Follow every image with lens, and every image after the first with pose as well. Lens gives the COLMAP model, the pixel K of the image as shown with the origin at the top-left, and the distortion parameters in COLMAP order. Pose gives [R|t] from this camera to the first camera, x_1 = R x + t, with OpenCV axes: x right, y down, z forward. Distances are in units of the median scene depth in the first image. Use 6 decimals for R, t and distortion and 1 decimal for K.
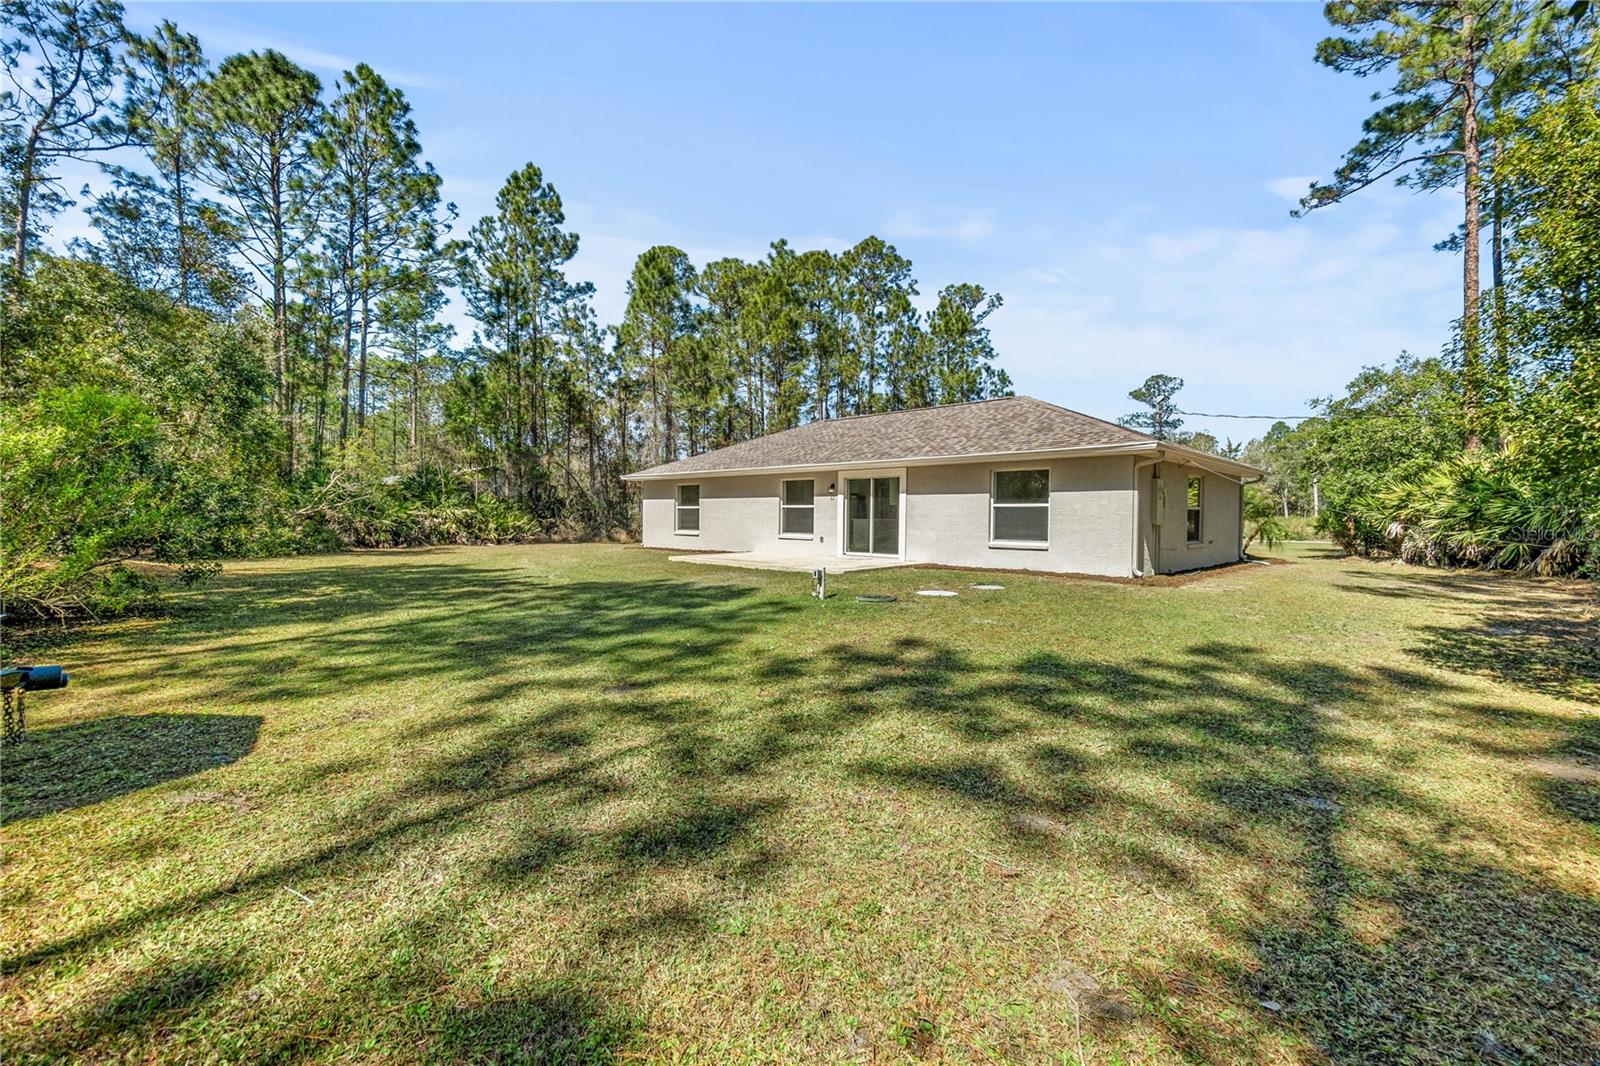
lens RADIAL K [[689.5, 0, 801.8], [0, 689.5, 522.1], [0, 0, 1]] dist [-0.003758, 0.000171]
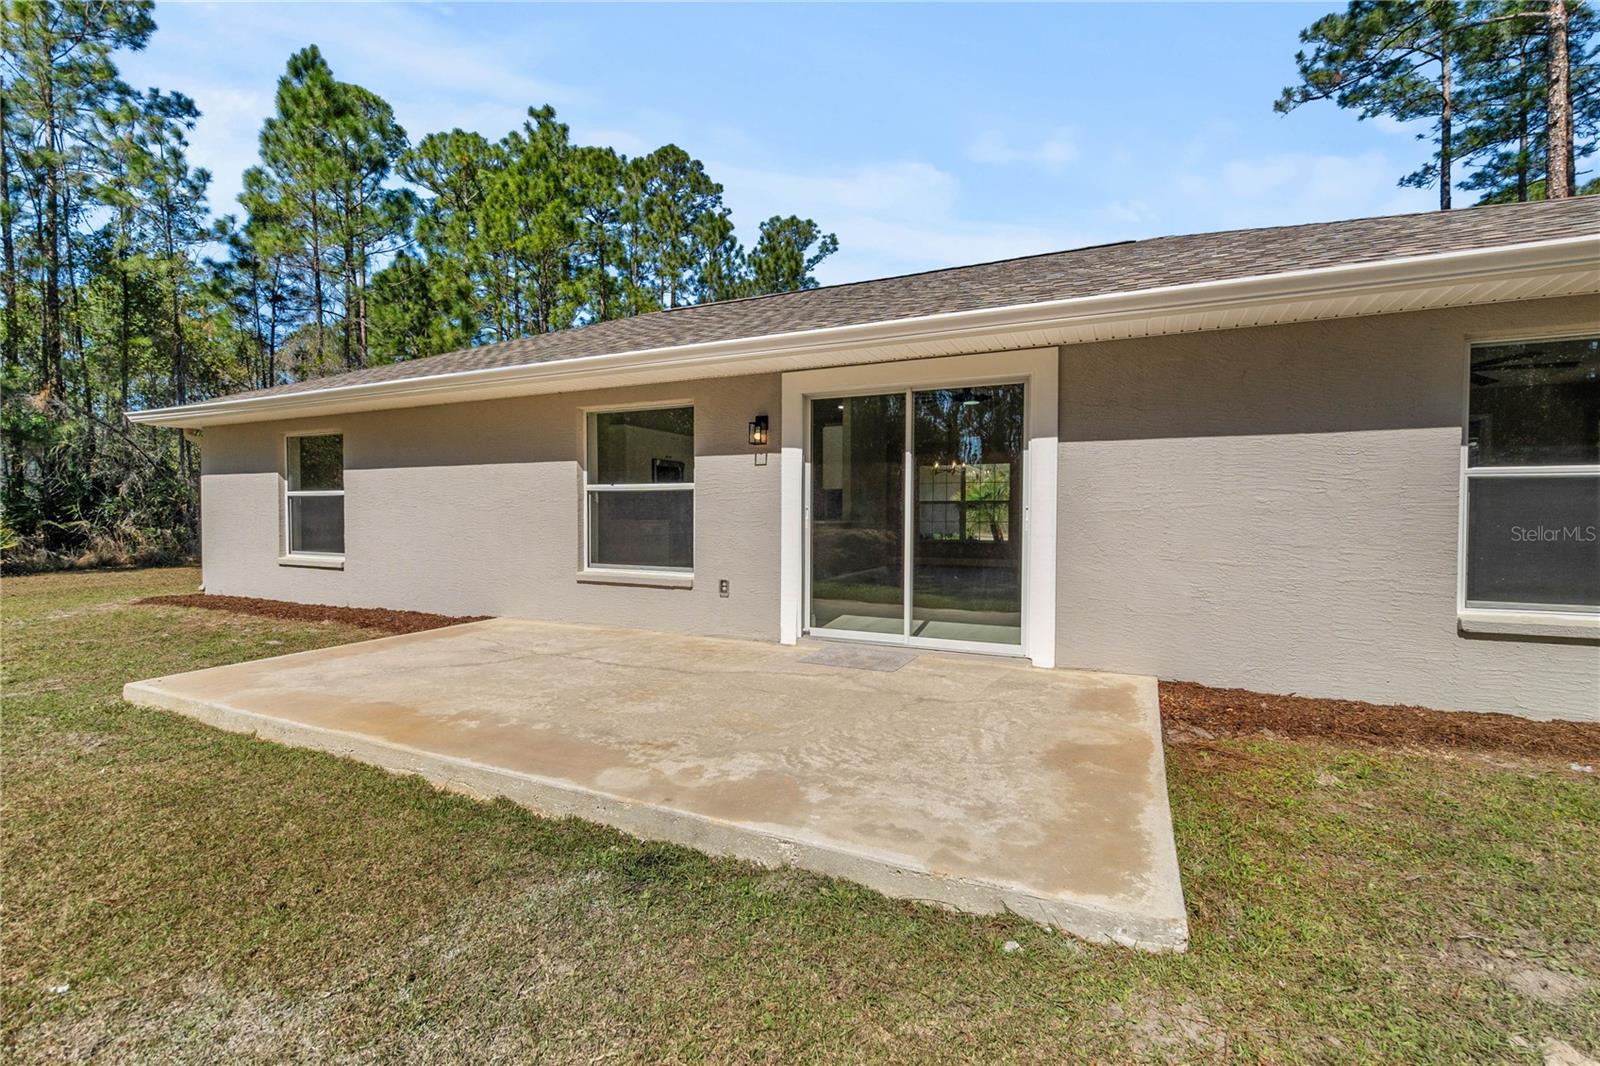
lens RADIAL K [[689.5, 0, 801.8], [0, 689.5, 522.1], [0, 0, 1]] dist [-0.003758, 0.000171]
pose [[0.945651, -0.011107, 0.324994, -0.016748], [0.008637, 0.999922, 0.009041, -0.003227], [-0.325069, -0.005743, 0.945673, 0.272156]]
